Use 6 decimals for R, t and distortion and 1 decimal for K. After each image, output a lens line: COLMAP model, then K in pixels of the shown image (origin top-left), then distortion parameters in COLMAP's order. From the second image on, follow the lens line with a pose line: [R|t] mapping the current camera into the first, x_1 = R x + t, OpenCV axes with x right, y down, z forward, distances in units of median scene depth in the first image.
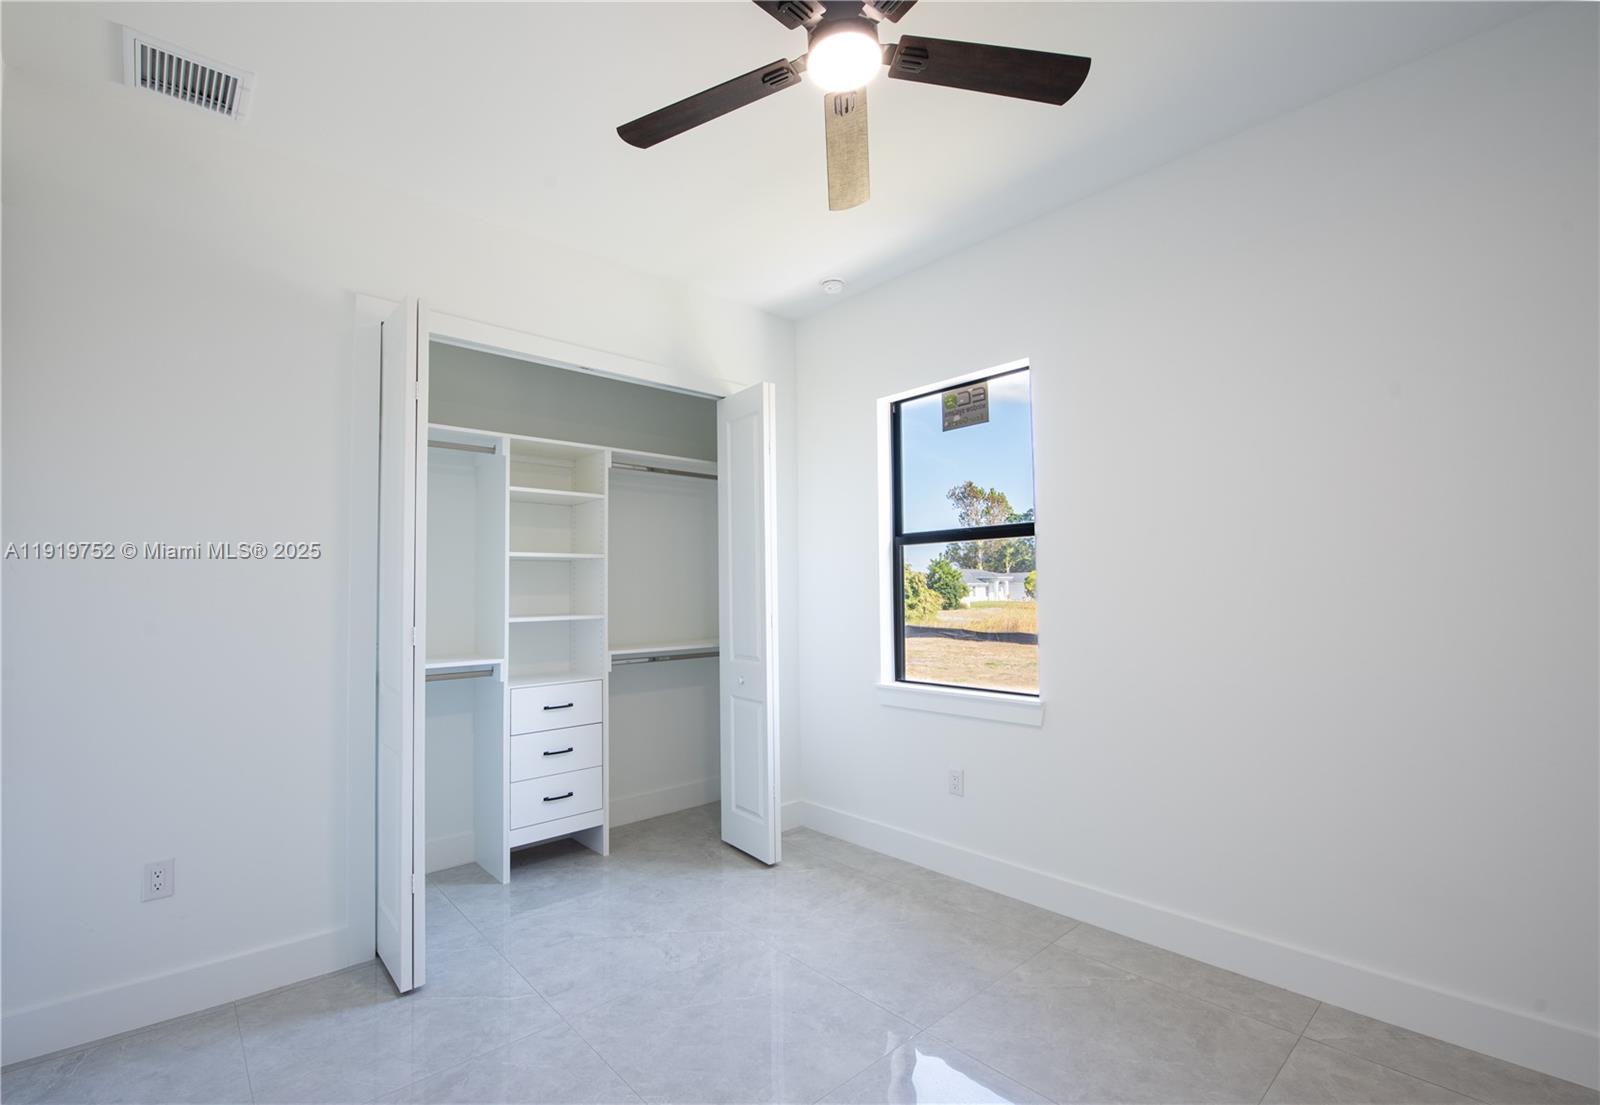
lens RADIAL K [[731.2, 0, 796.1], [0, 731.2, 551.4], [0, 0, 1]] dist [0.000097, -0.000244]
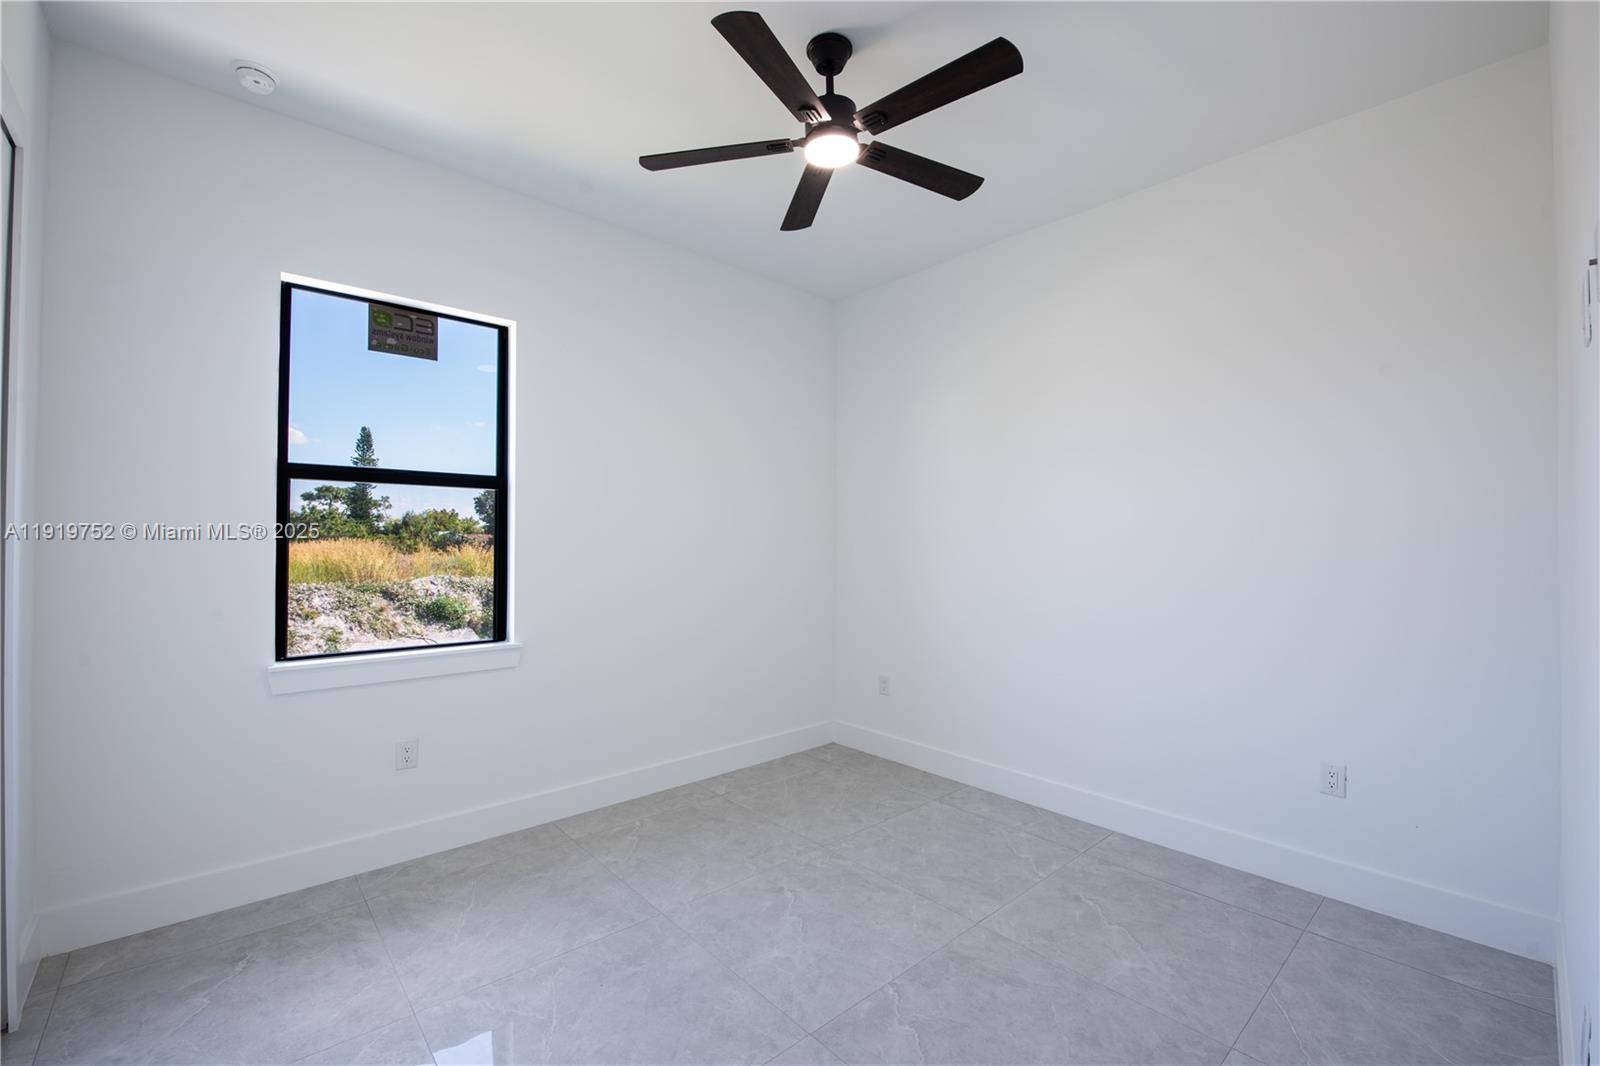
lens RADIAL K [[692.5, 0, 794.6], [0, 692.5, 537.8], [0, 0, 1]] dist [0.002018, -0.000342]
pose [[0.014086, 0.009591, 0.999855, -0.626304], [-0.057837, 0.998288, -0.008761, 0.030874], [-0.998227, -0.057705, 0.014617, 0.532699]]
